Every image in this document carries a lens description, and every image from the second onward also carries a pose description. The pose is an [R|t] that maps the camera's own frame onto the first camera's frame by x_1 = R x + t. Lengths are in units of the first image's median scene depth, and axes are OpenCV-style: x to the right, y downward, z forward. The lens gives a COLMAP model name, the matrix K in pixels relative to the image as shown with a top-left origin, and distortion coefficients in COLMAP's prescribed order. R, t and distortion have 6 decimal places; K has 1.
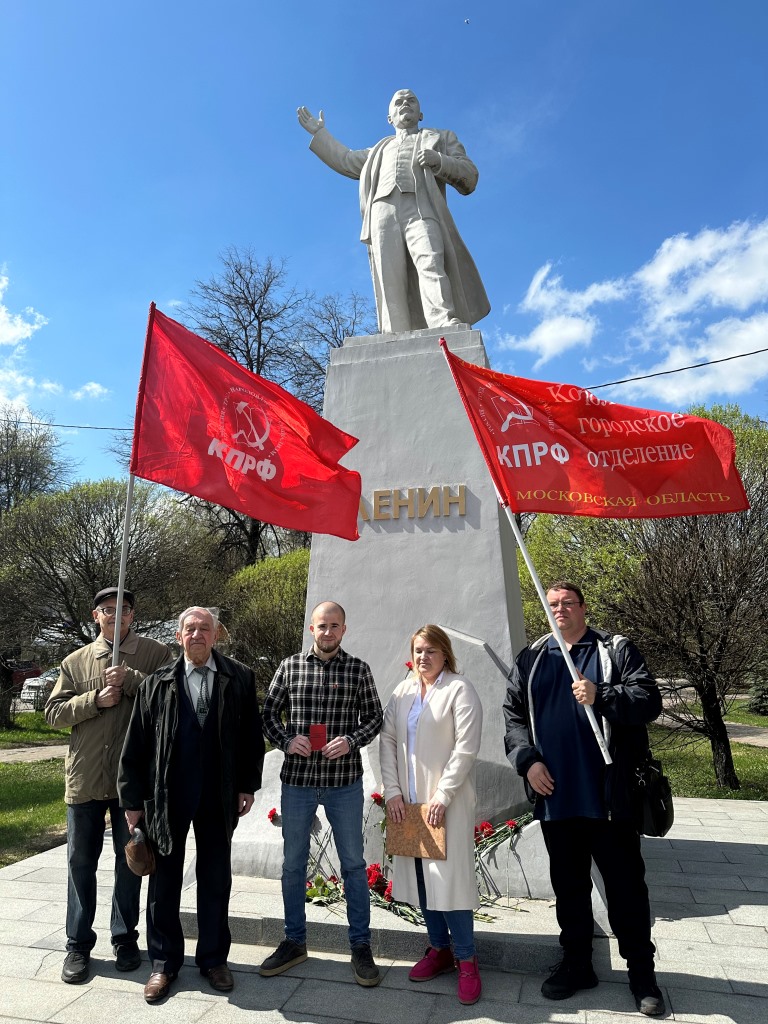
lens RADIAL K [[713.3, 0, 381.1], [0, 713.3, 547.6], [0, 0, 1]] dist [0.002799, -0.048357]
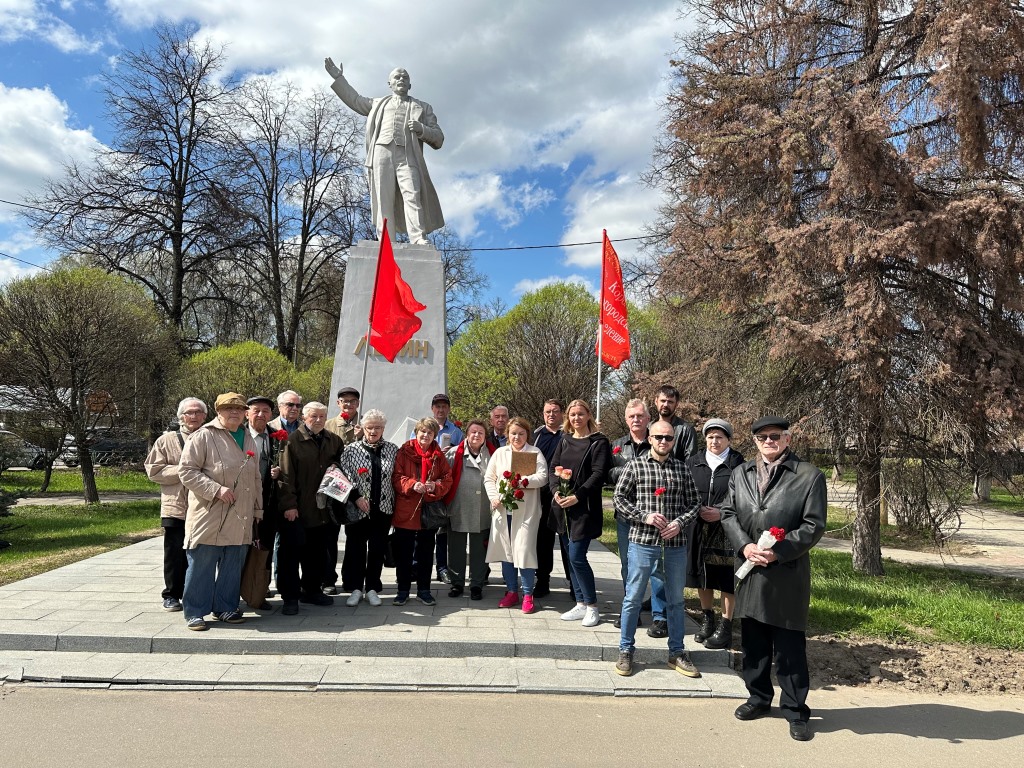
lens RADIAL K [[691.3, 0, 512.0], [0, 691.3, 384.0], [0, 0, 1]] dist [-0.004277, -0.018457]
pose [[0.943567, 0.067331, 0.324265, -0.216398], [-0.090106, 0.994372, 0.055723, -0.085059], [-0.318688, -0.081797, 0.944324, -0.658800]]
